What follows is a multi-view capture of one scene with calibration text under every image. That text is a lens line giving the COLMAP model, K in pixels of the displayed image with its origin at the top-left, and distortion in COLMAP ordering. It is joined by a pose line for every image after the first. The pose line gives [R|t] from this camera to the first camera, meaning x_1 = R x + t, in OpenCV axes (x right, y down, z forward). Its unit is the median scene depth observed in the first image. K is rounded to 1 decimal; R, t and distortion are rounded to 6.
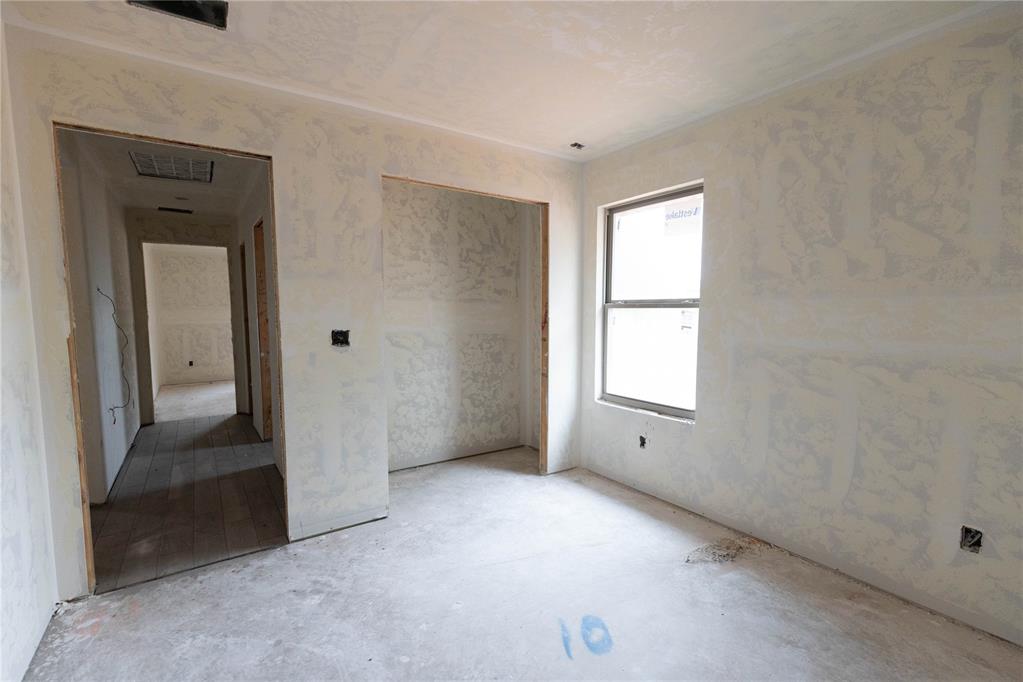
lens RADIAL K [[471.2, 0, 511.0], [0, 471.2, 352.4], [0, 0, 1]] dist [0.016530, -0.000589]
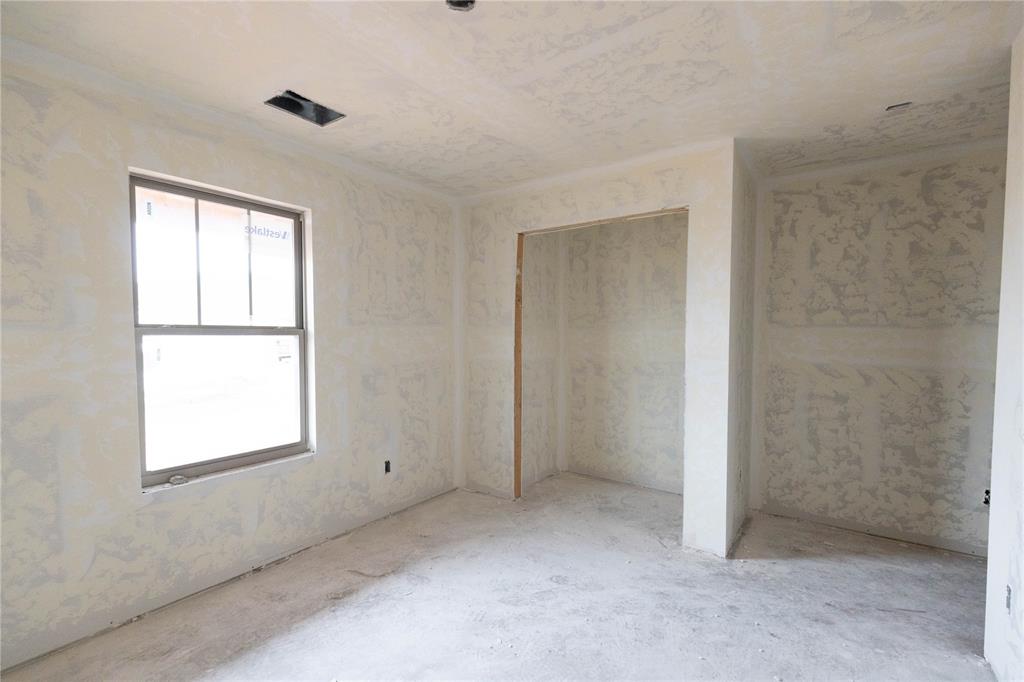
lens RADIAL K [[471.7, 0, 511.5], [0, 471.7, 352.4], [0, 0, 1]] dist [0.016530, -0.000589]
pose [[-0.356240, -0.034596, 0.933754, -0.673258], [0.084906, 0.993982, 0.069220, -0.093139], [-0.930529, 0.103940, -0.351159, 0.943647]]
